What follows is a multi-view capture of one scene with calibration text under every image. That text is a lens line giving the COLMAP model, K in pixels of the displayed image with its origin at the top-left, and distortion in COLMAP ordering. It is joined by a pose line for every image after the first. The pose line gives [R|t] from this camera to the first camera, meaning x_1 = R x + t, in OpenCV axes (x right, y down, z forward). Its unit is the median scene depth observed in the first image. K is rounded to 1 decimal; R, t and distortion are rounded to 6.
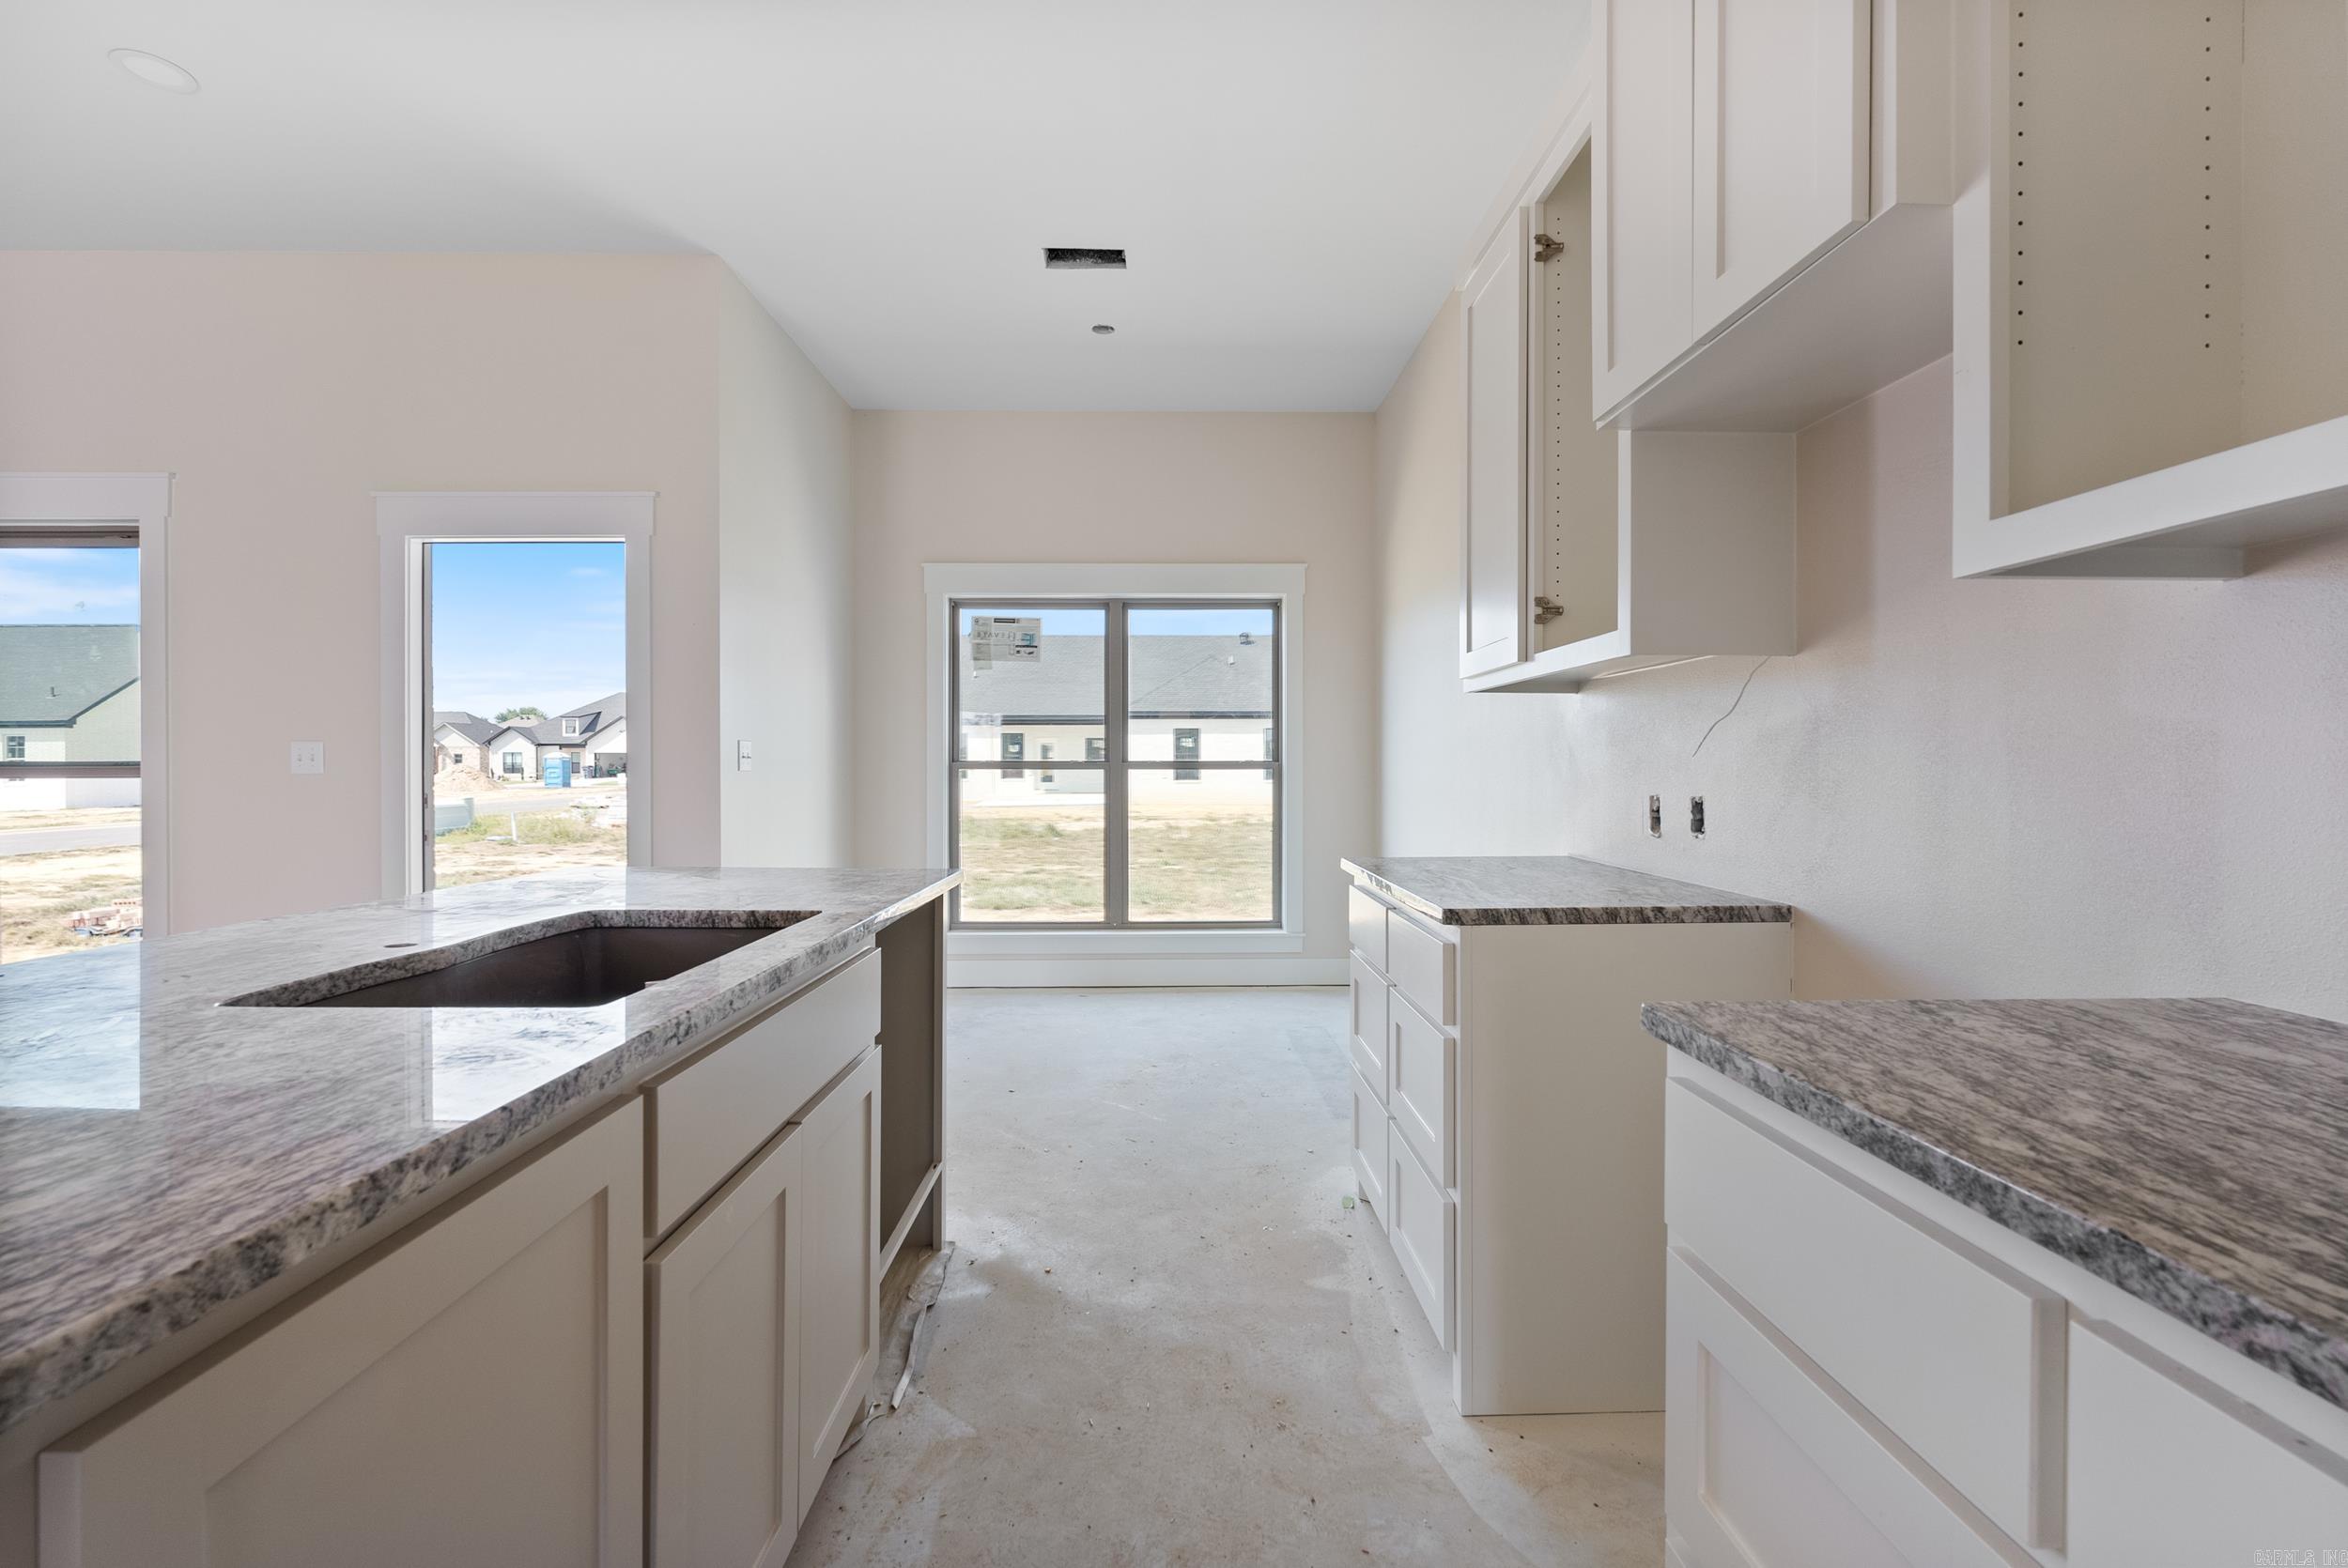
lens RADIAL K [[1043.5, 0, 1179.4], [0, 1043.5, 773.2], [0, 0, 1]] dist [-0.004263, 0.000005]
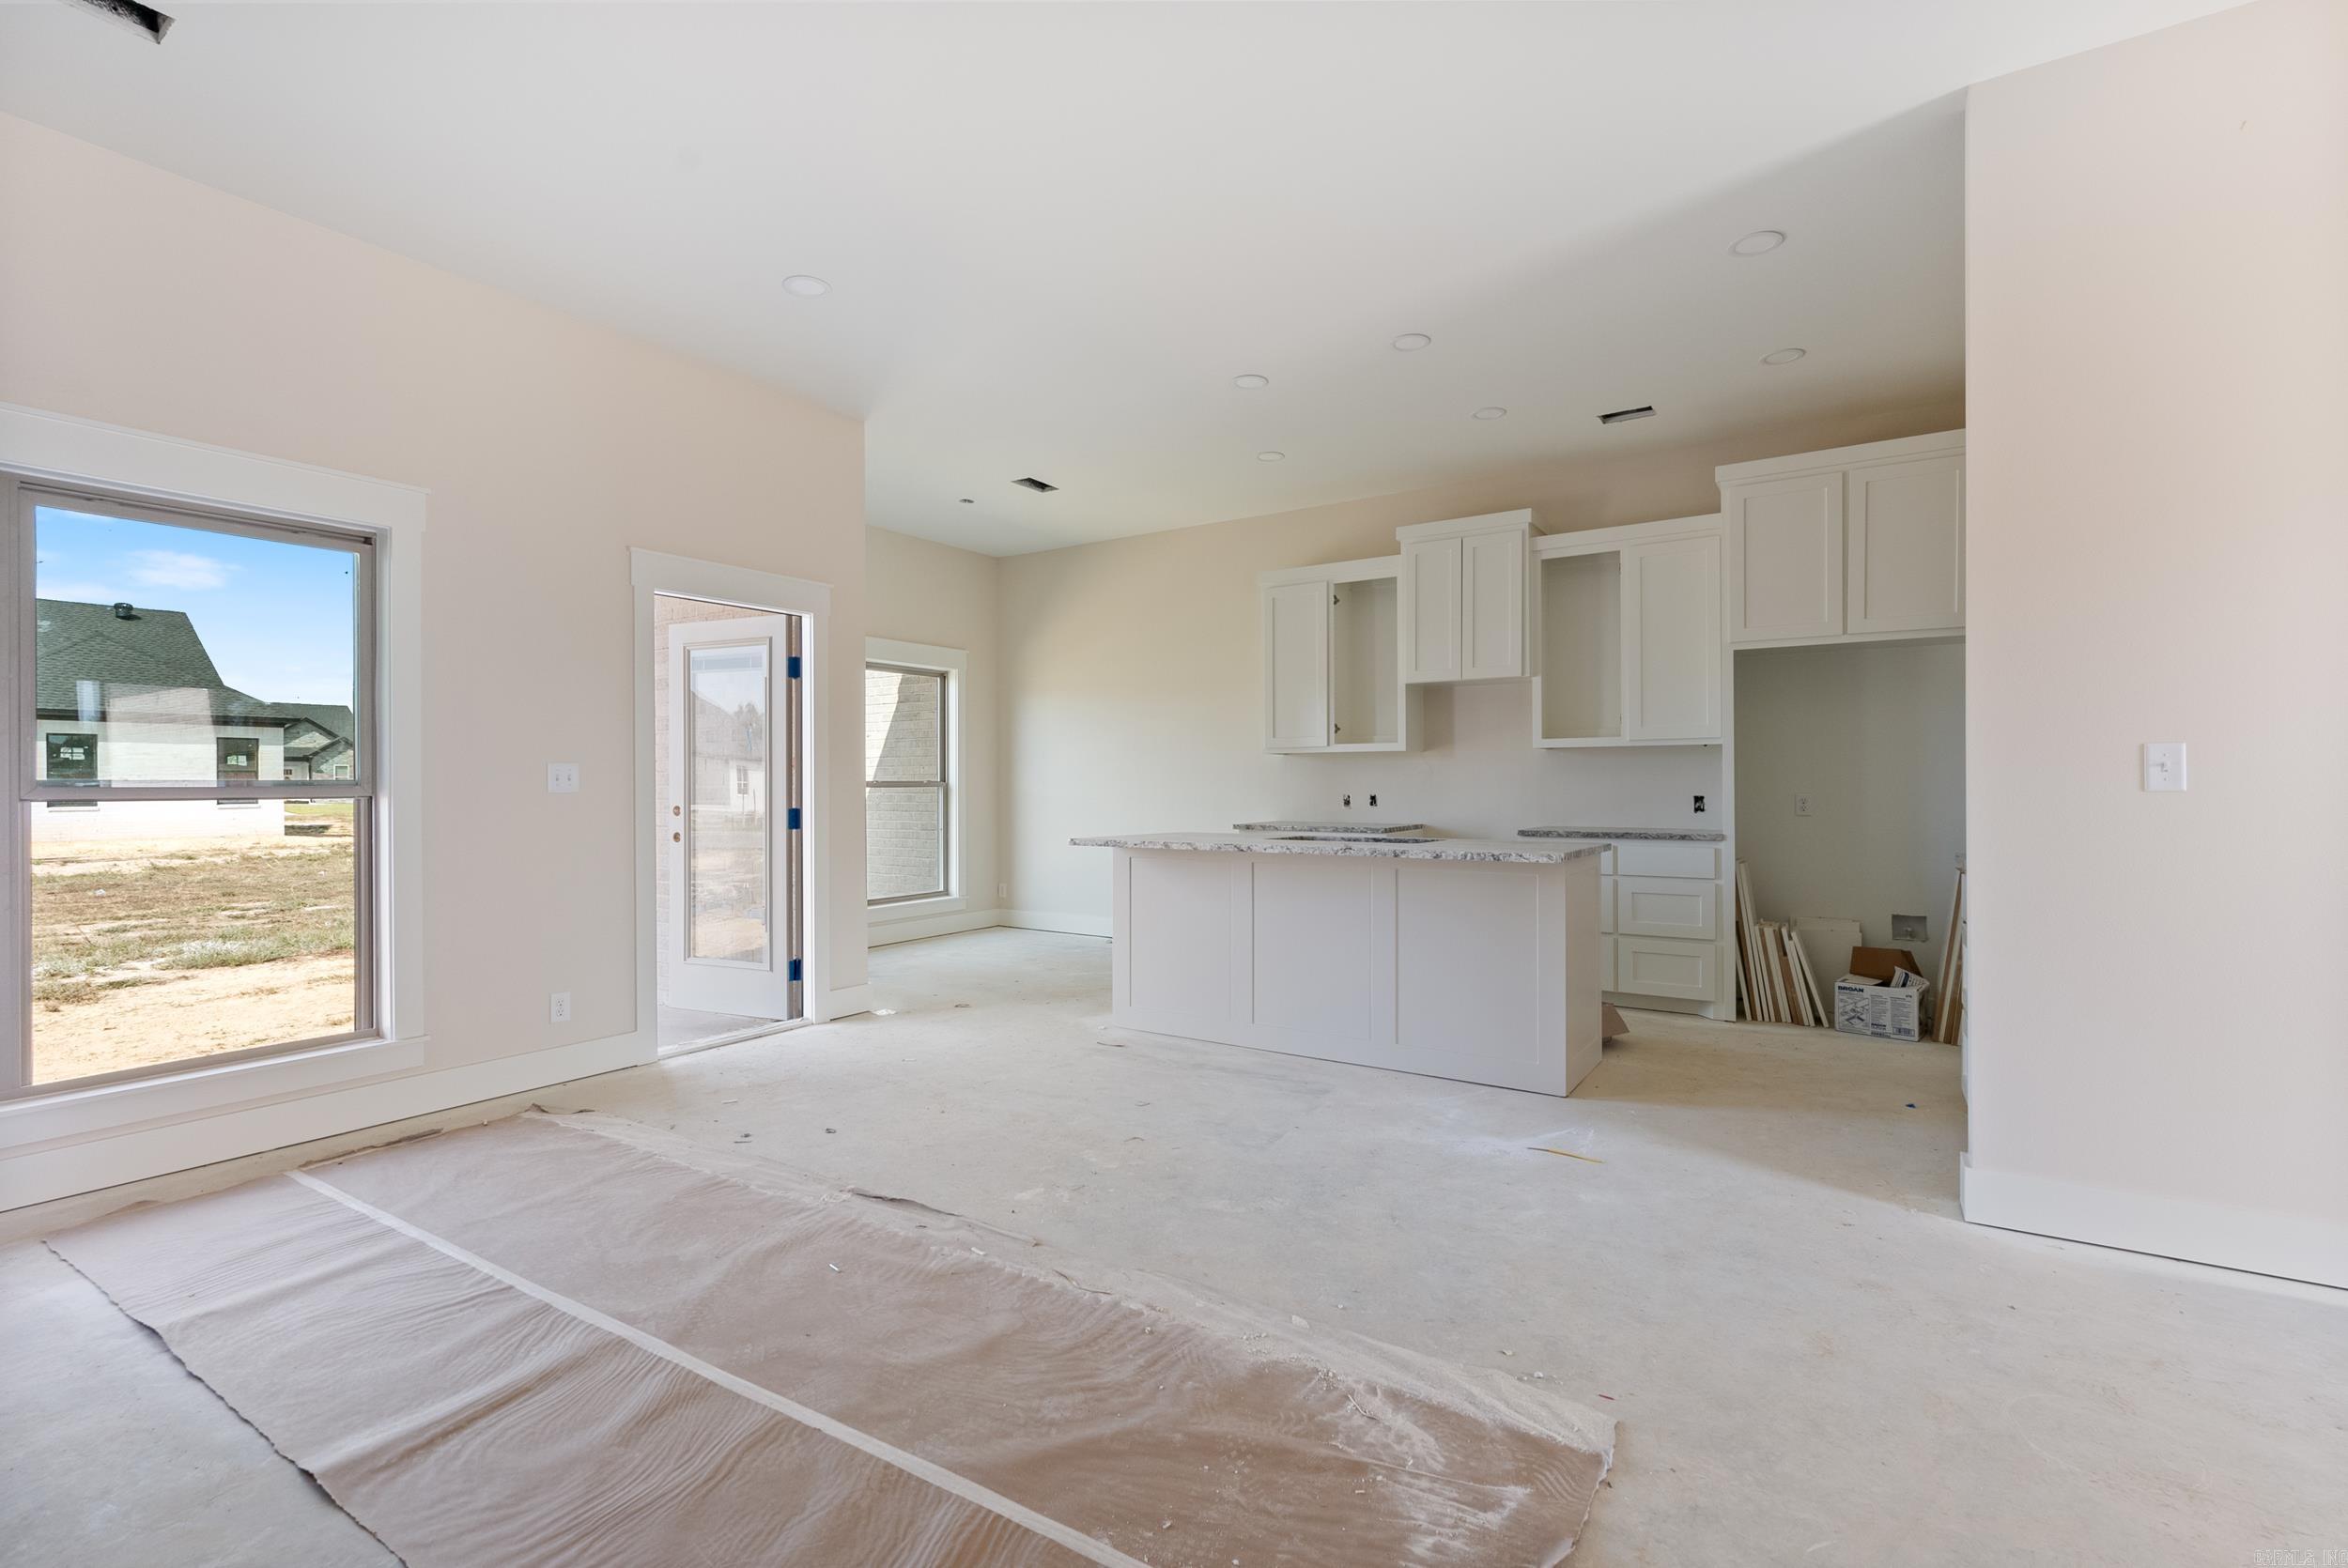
lens RADIAL K [[1036.5, 0, 1181.9], [0, 1036.5, 783.5], [0, 0, 1]] dist [-0.006357, 0.000196]
pose [[0.562912, -0.000155, 0.826517, -1.333699], [0.007849, 0.999956, -0.005158, 0.001954], [-0.826479, 0.009391, 0.562889, -0.139145]]
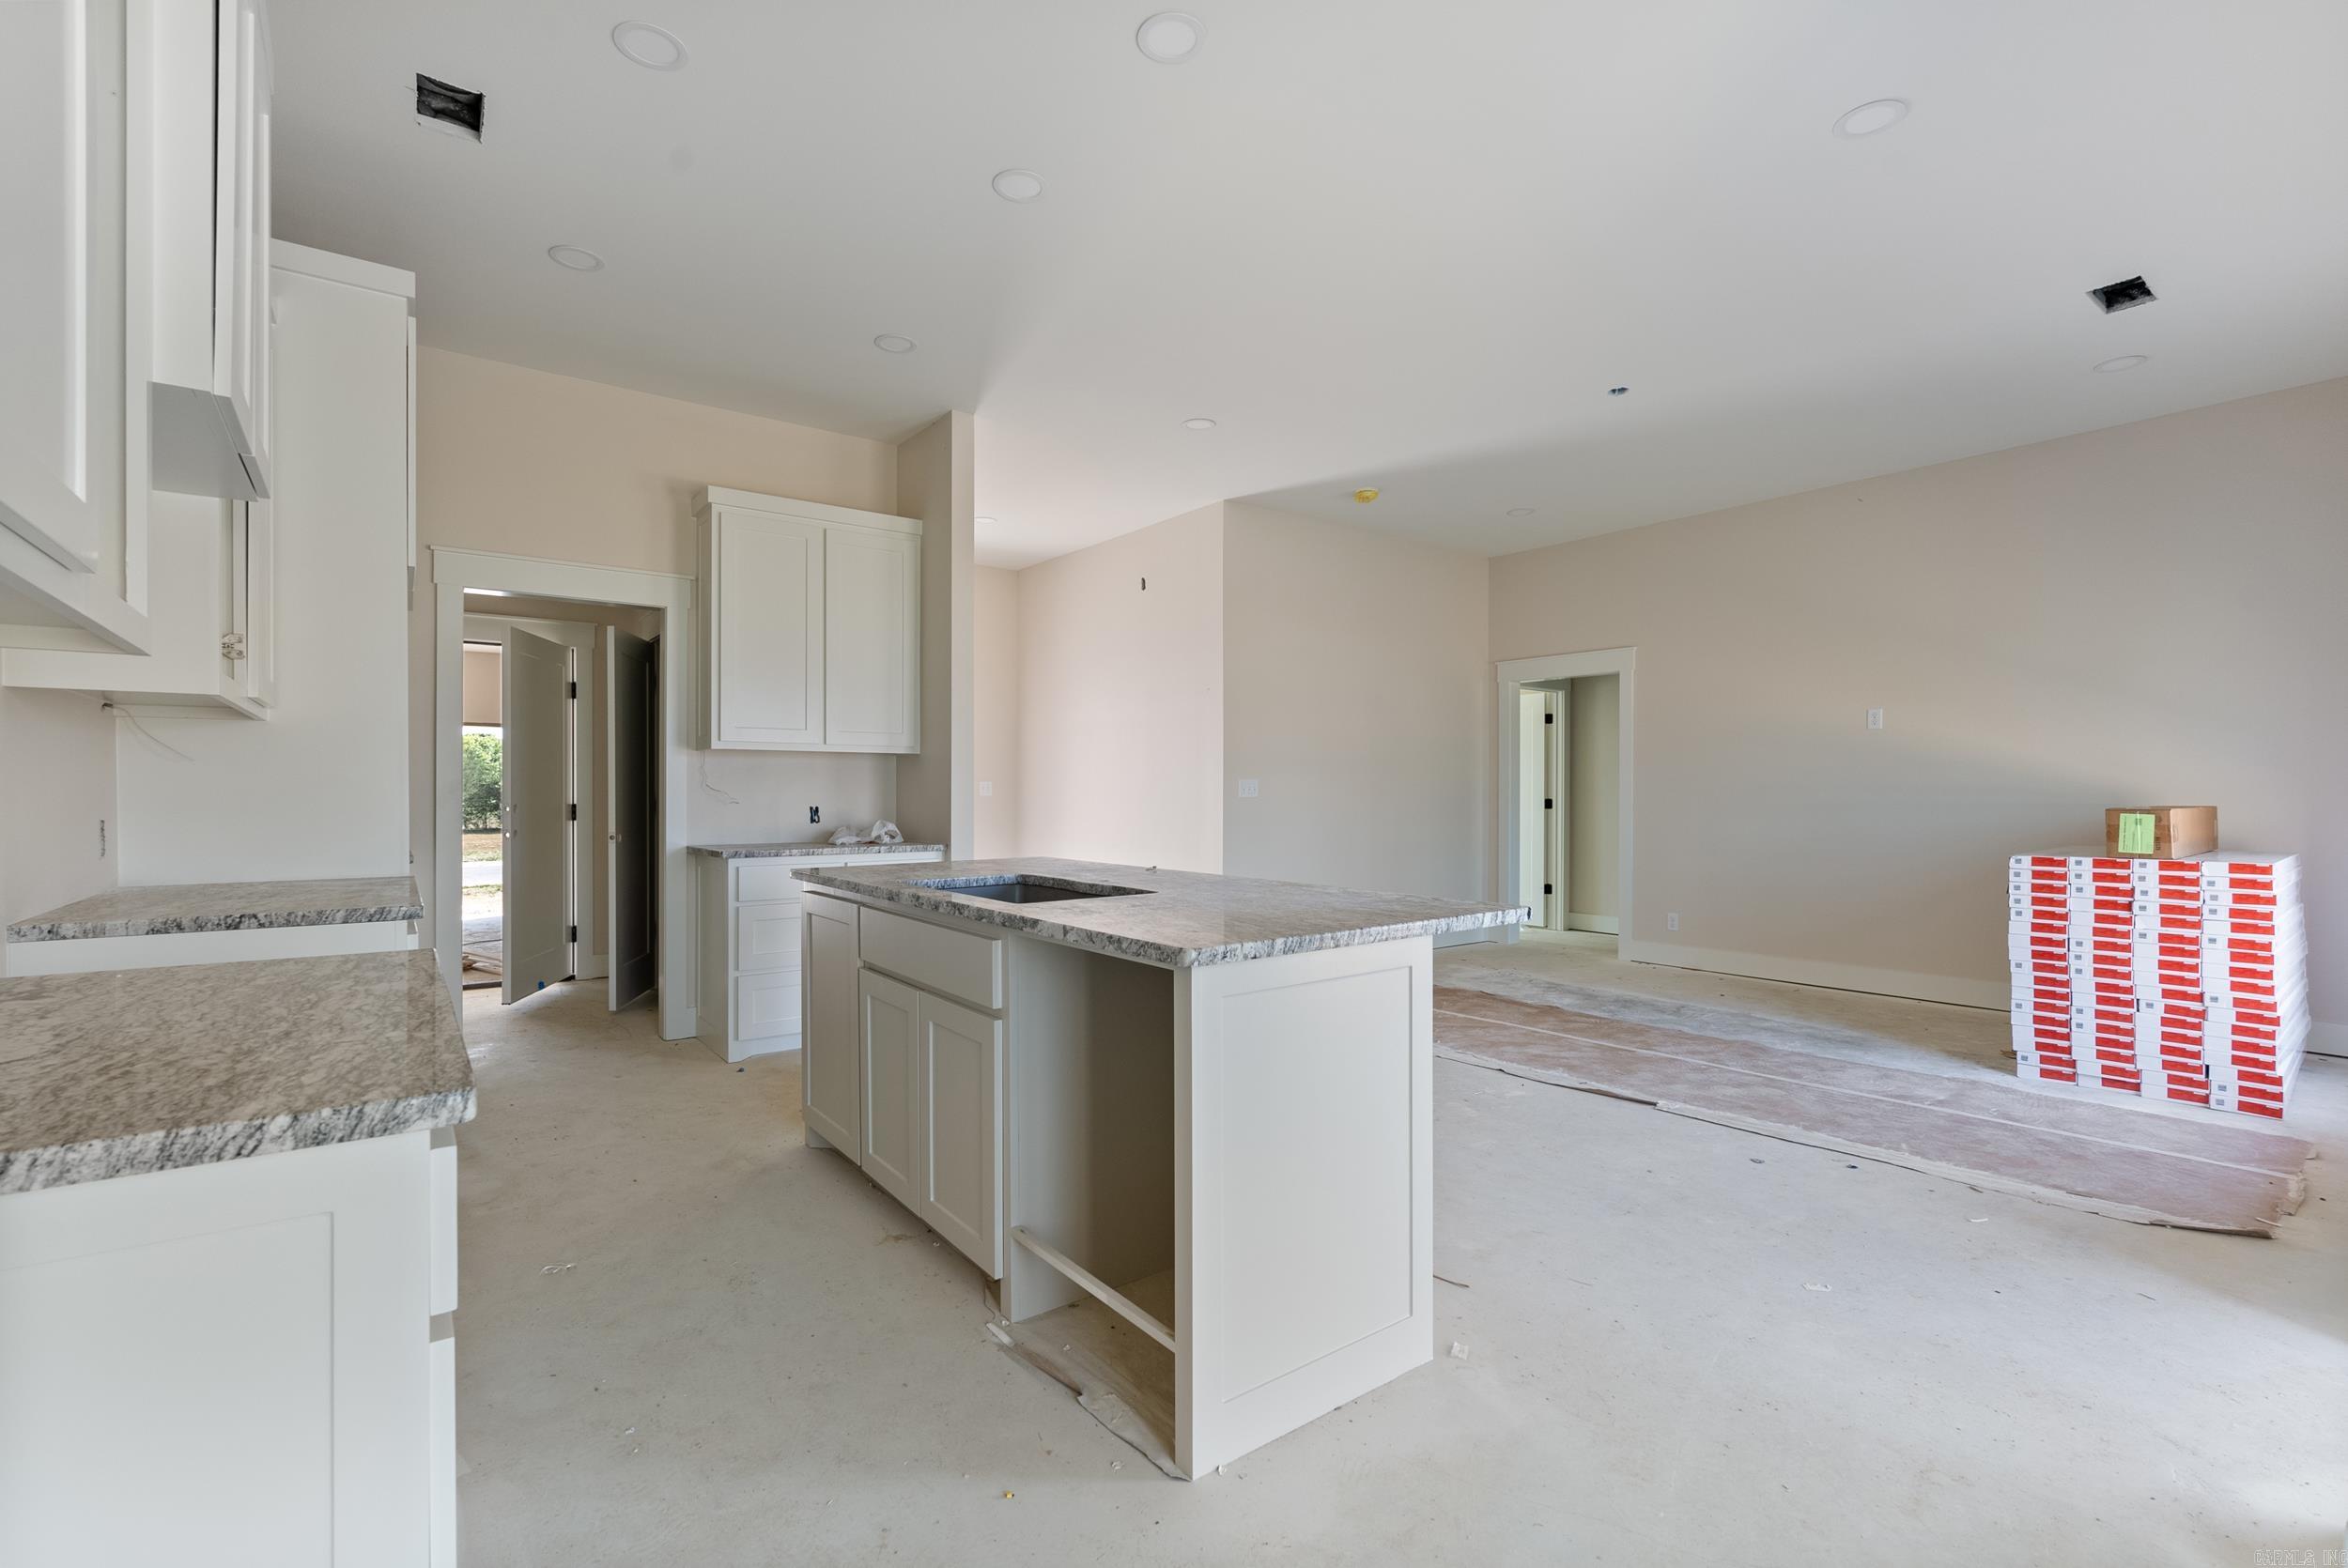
lens RADIAL K [[1042.9, 0, 1165.4], [0, 1042.9, 784.1], [0, 0, 1]] dist [0.000610, 0.000158]
pose [[-0.812684, -0.002747, -0.582698, 0.142750], [-0.002009, 0.999996, -0.001913, -0.010149], [0.582701, -0.000384, -0.812687, 1.041719]]
